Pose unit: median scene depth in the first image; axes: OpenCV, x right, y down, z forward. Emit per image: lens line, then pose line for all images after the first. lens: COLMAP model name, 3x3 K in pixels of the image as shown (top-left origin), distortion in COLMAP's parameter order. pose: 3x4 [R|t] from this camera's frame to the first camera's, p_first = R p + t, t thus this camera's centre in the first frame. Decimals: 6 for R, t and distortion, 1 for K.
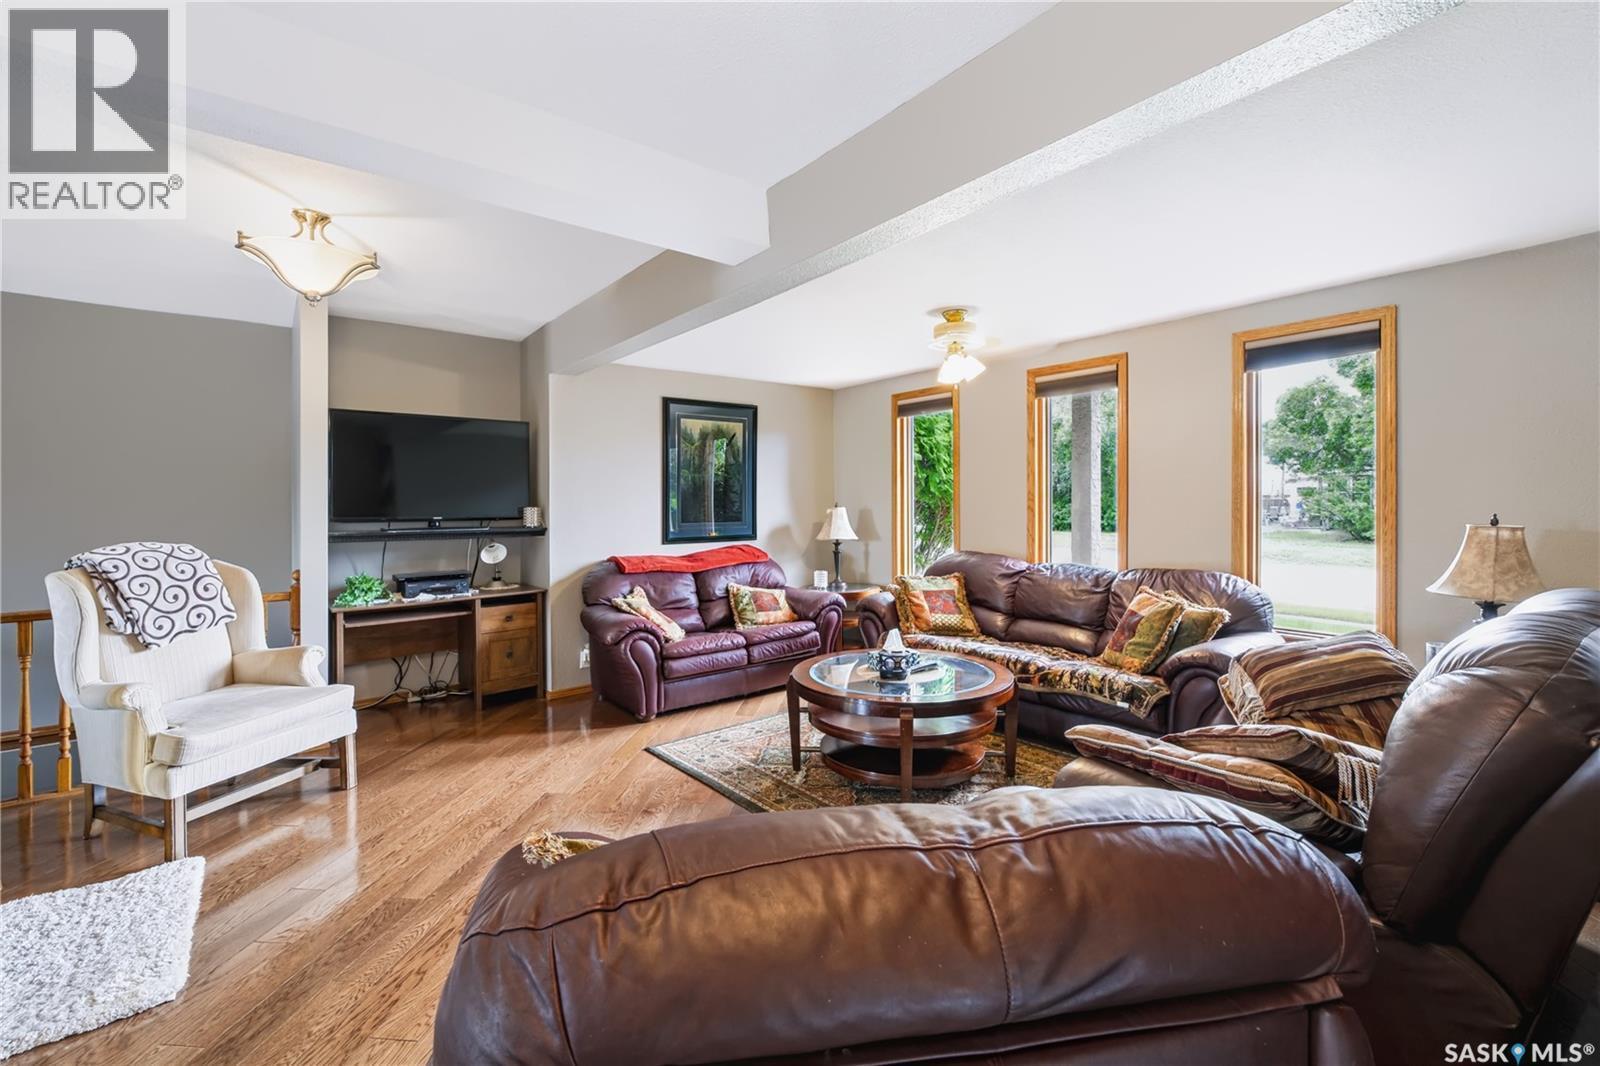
lens RADIAL K [[675.6, 0, 793.1], [0, 675.6, 524.1], [0, 0, 1]] dist [-0.057843, 0.008339]
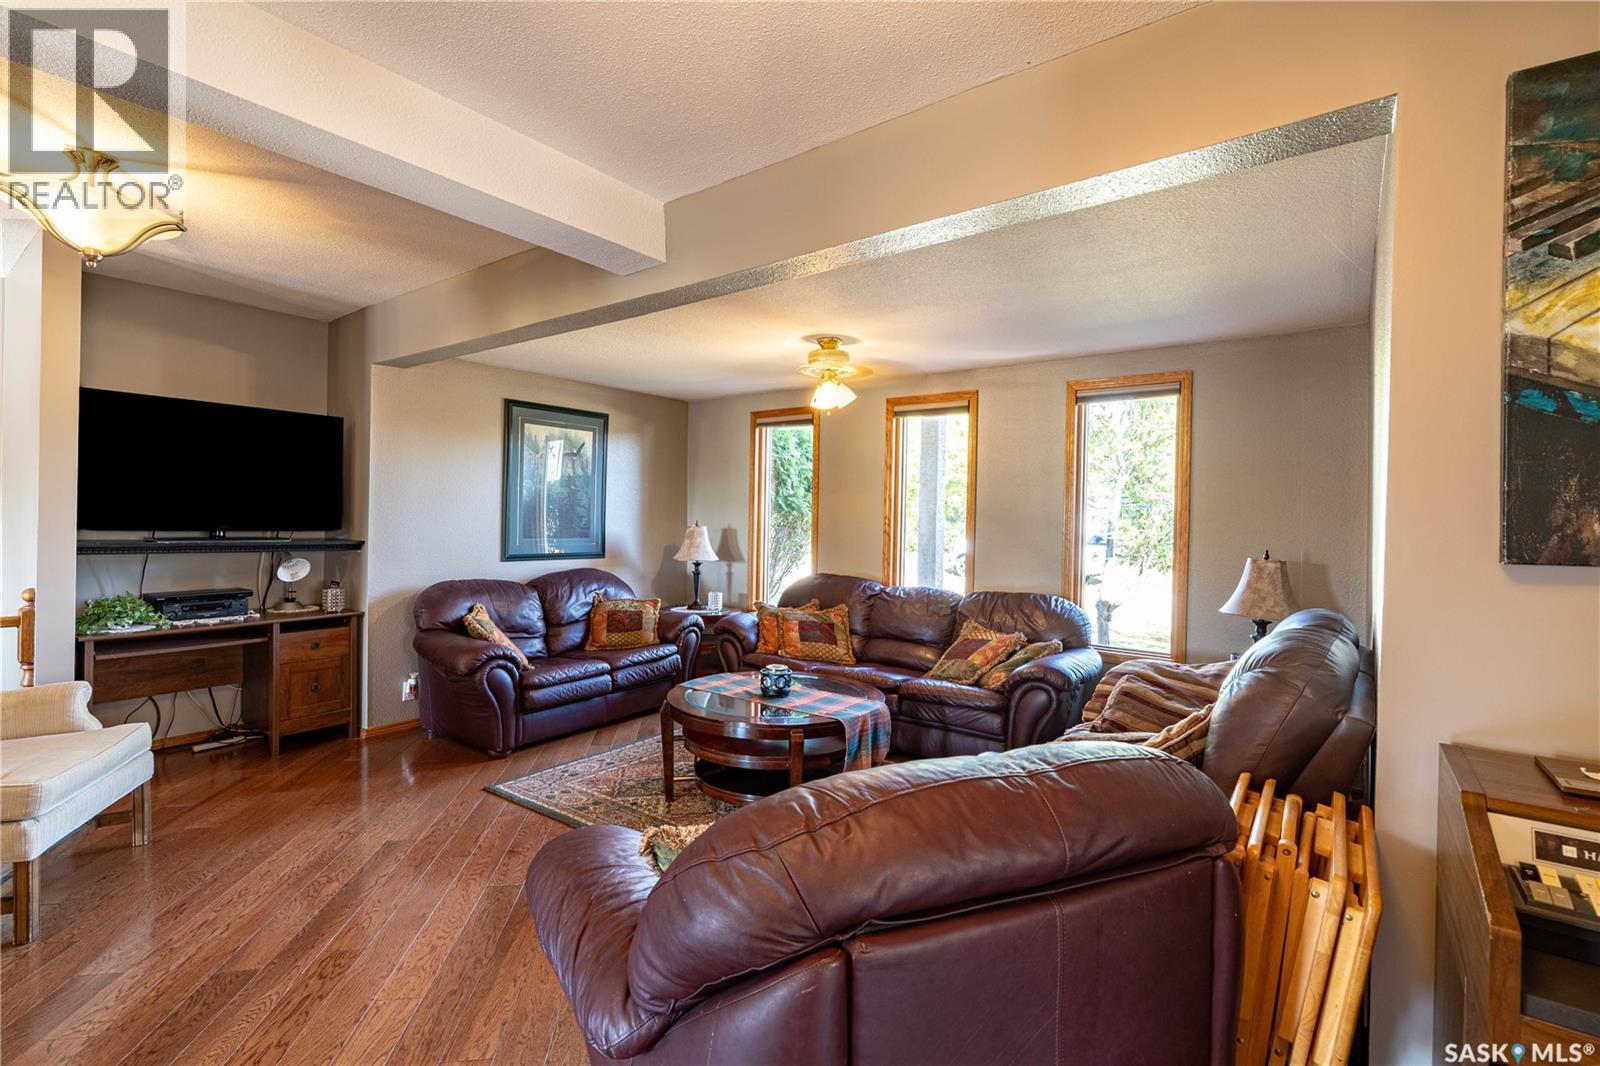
lens RADIAL K [[738.0, 0, 800.0], [0, 738.0, 533.0], [0, 0, 1]] dist [-0.059893, 0.007098]
pose [[0.962193, 0.023313, 0.271370, -0.087524], [-0.021084, 0.999716, -0.011128, -0.007029], [-0.271552, 0.004985, 0.962411, -0.060444]]
